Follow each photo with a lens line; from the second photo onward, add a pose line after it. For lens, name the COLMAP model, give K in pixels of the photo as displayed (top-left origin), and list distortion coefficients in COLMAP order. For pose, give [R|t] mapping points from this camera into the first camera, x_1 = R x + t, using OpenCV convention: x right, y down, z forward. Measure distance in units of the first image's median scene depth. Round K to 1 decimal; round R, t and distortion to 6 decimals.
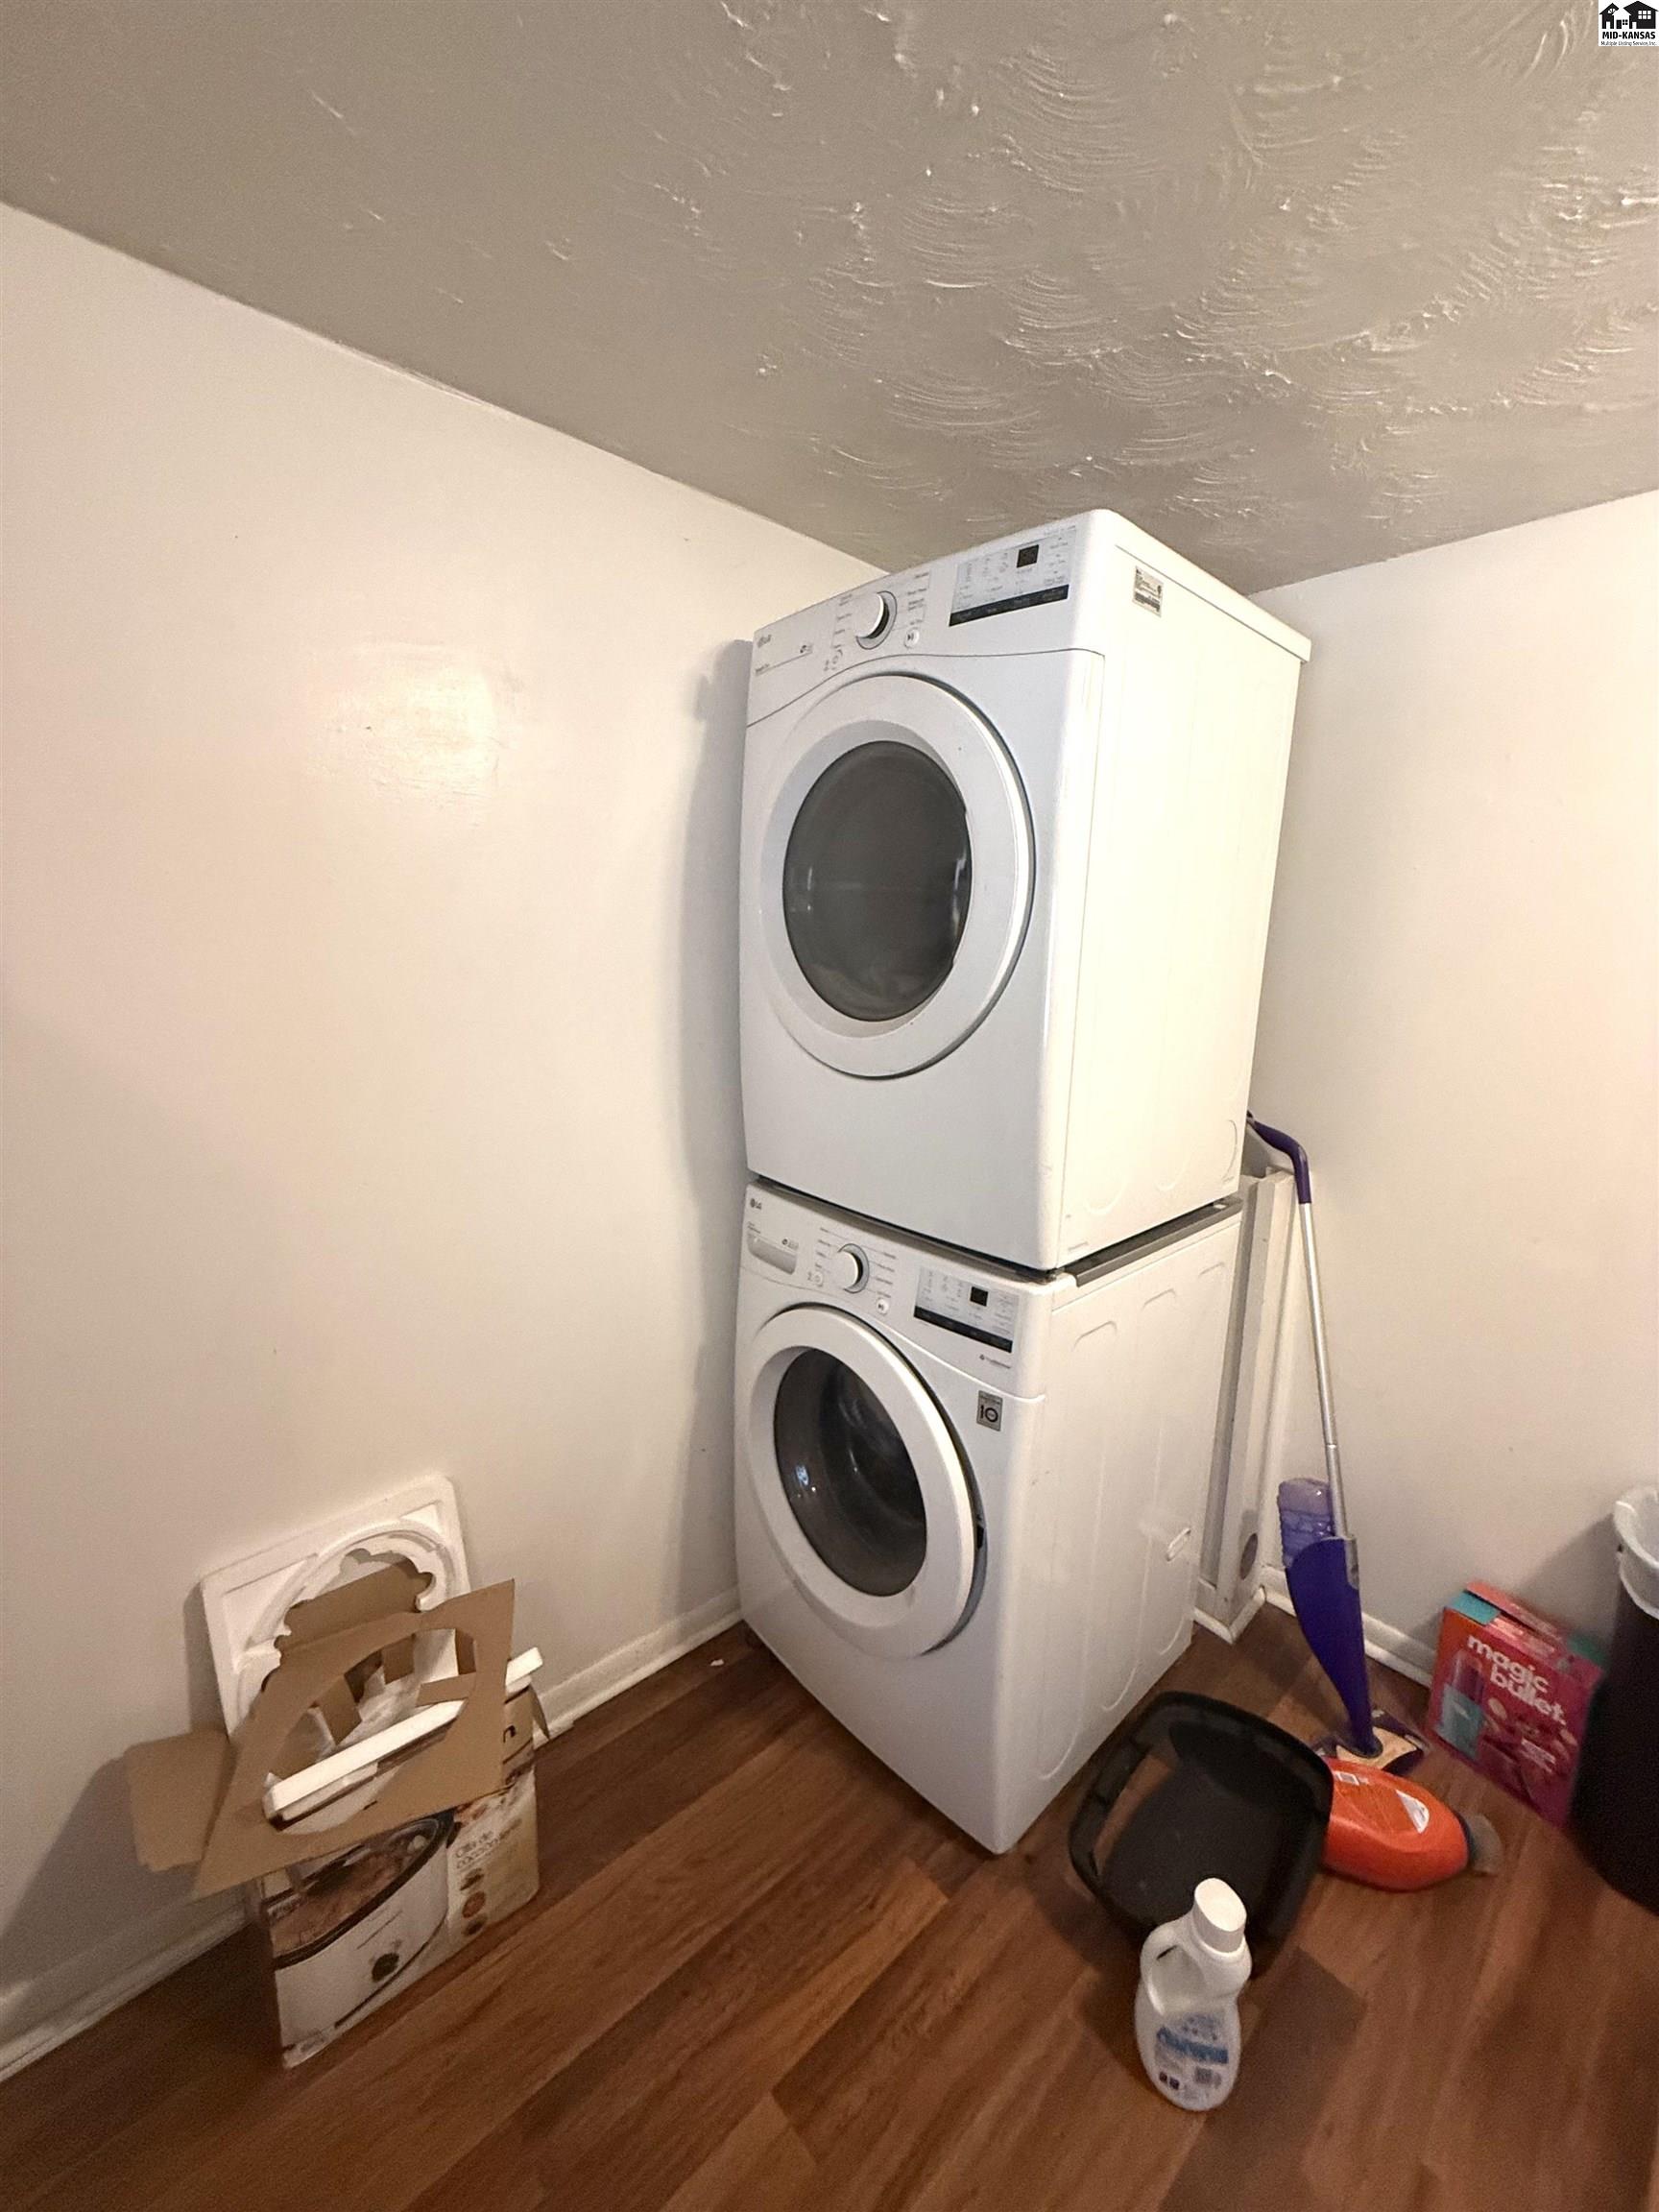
lens RADIAL K [[889.5, 0, 830.6], [0, 889.5, 1106.4], [0, 0, 1]] dist [-0.001914, 0.000517]
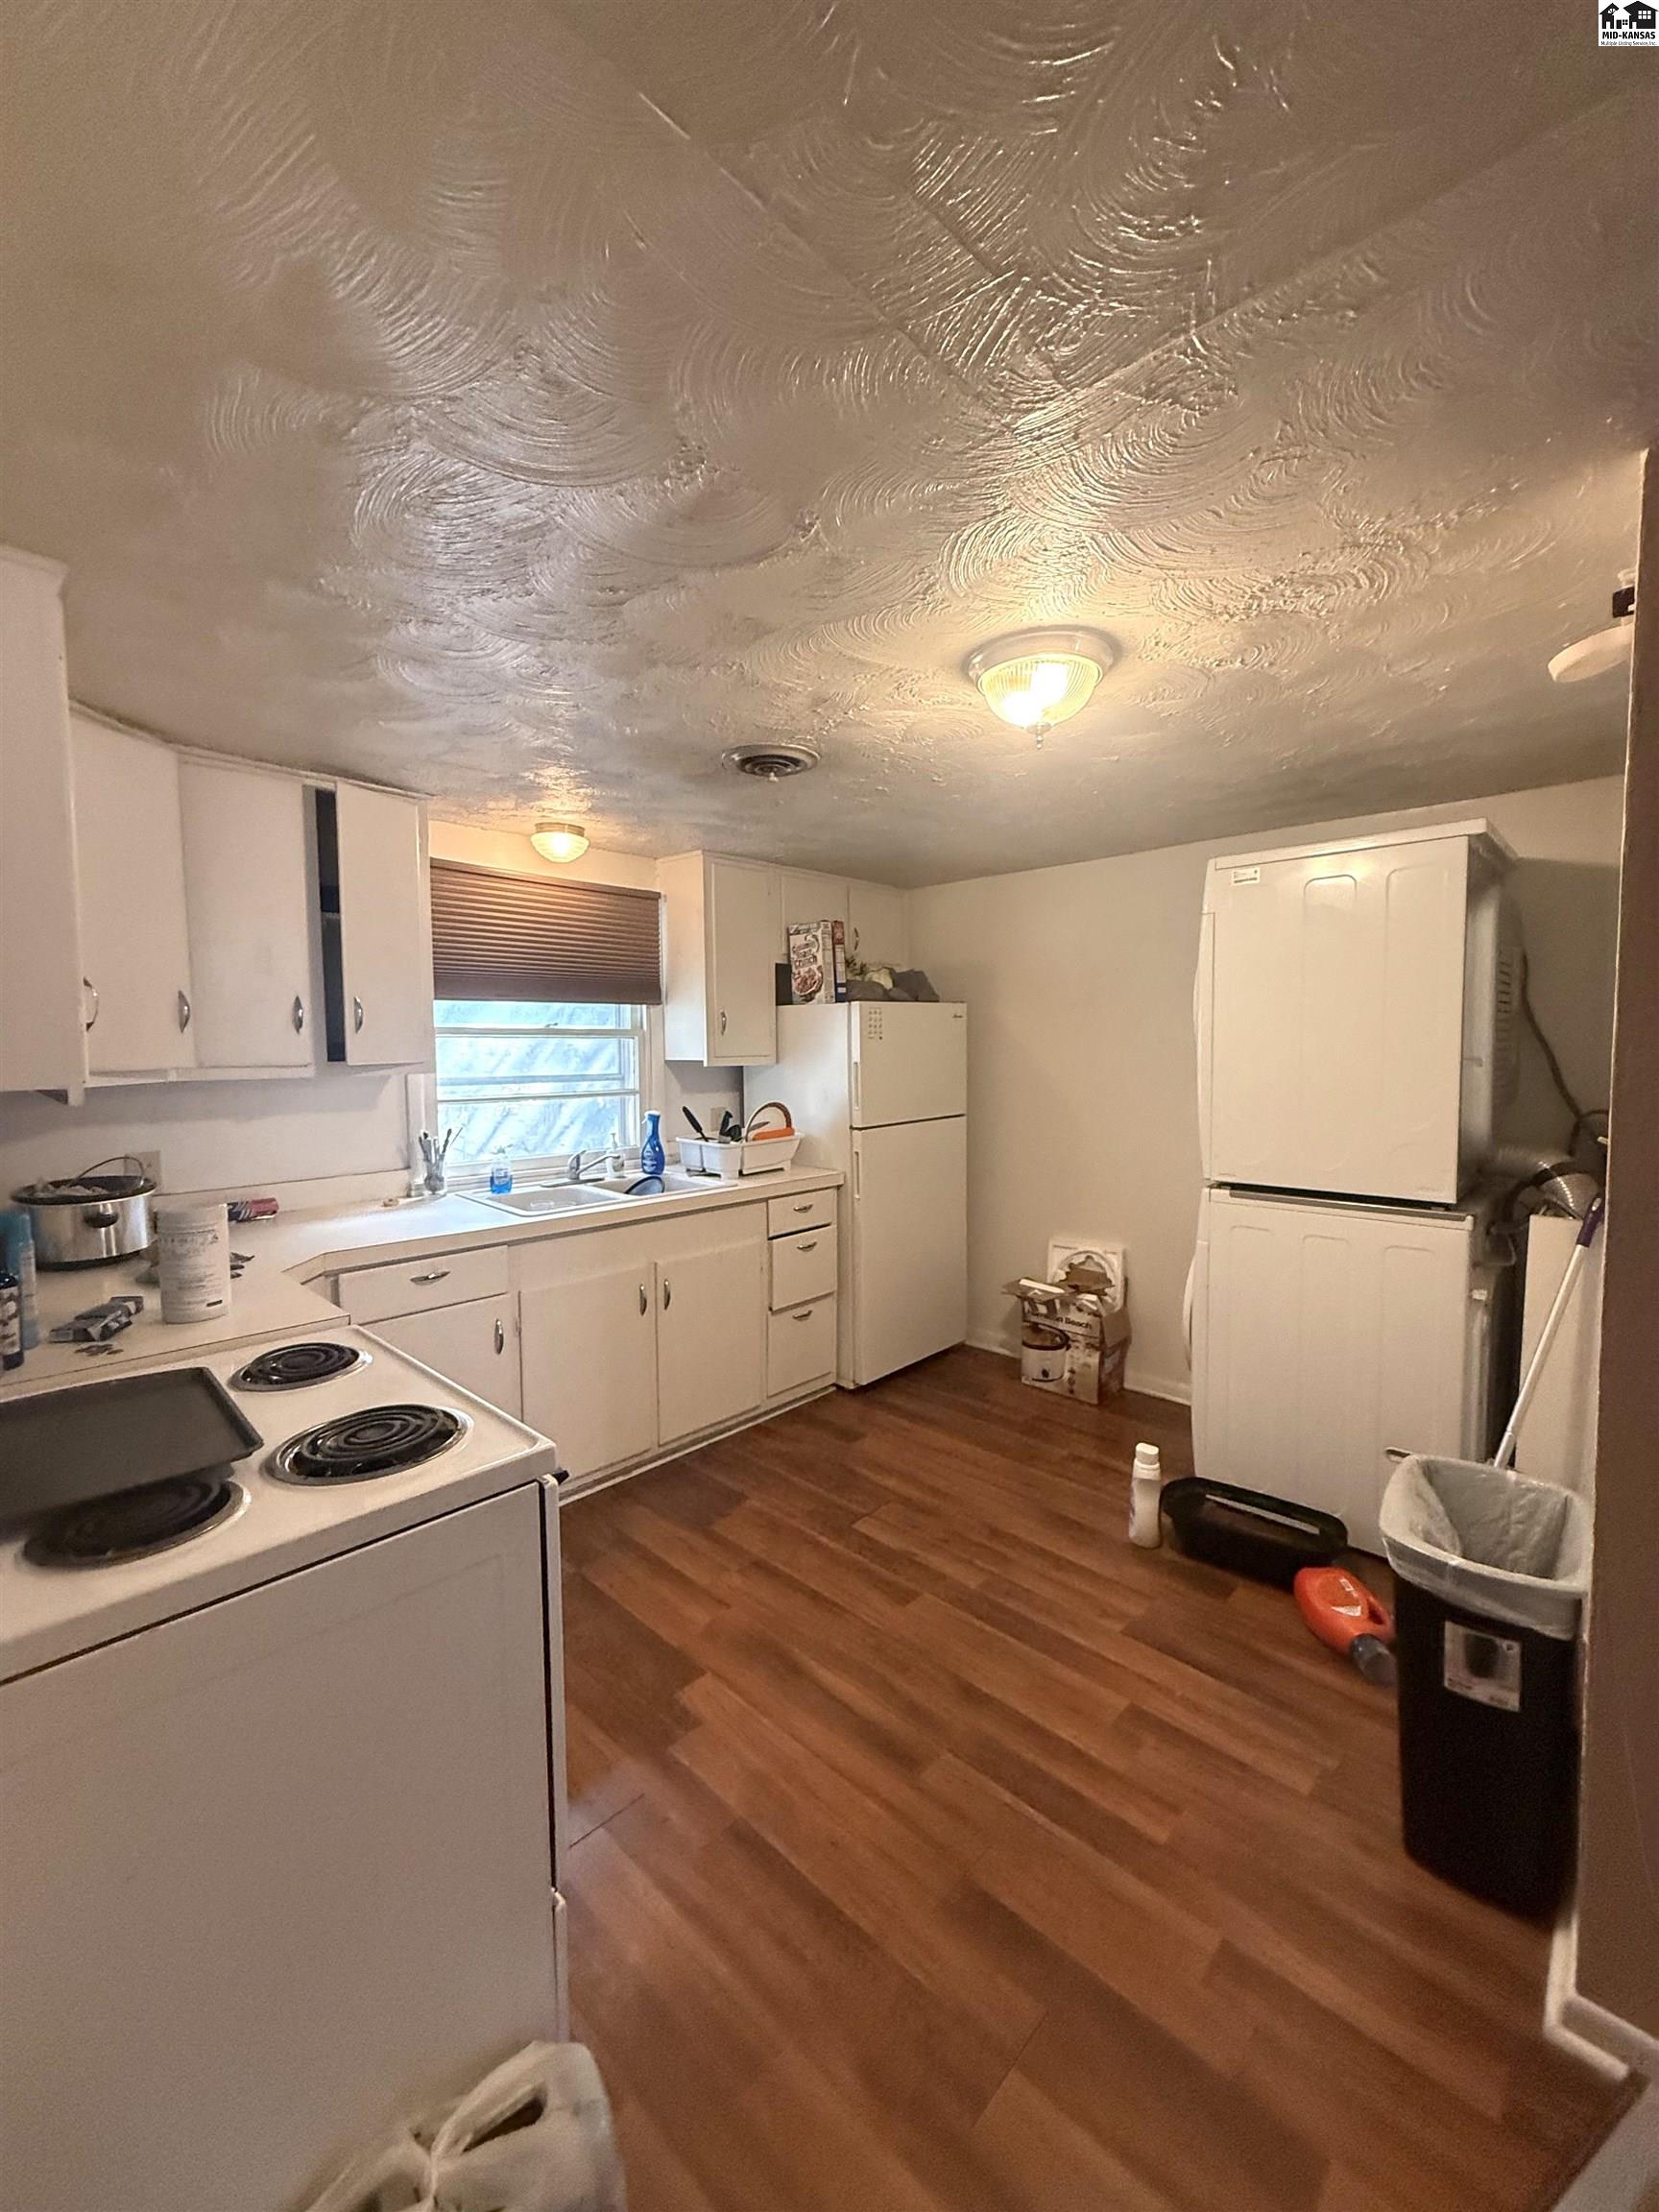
lens RADIAL K [[889.5, 0, 830.0], [0, 889.5, 1104.3], [0, 0, 1]] dist [-0.001914, 0.000517]
pose [[0.064651, 0.038064, -0.997182, 2.306980], [-0.174132, 0.984371, 0.026285, 0.100094], [0.982598, 0.171942, 0.070268, -0.092366]]
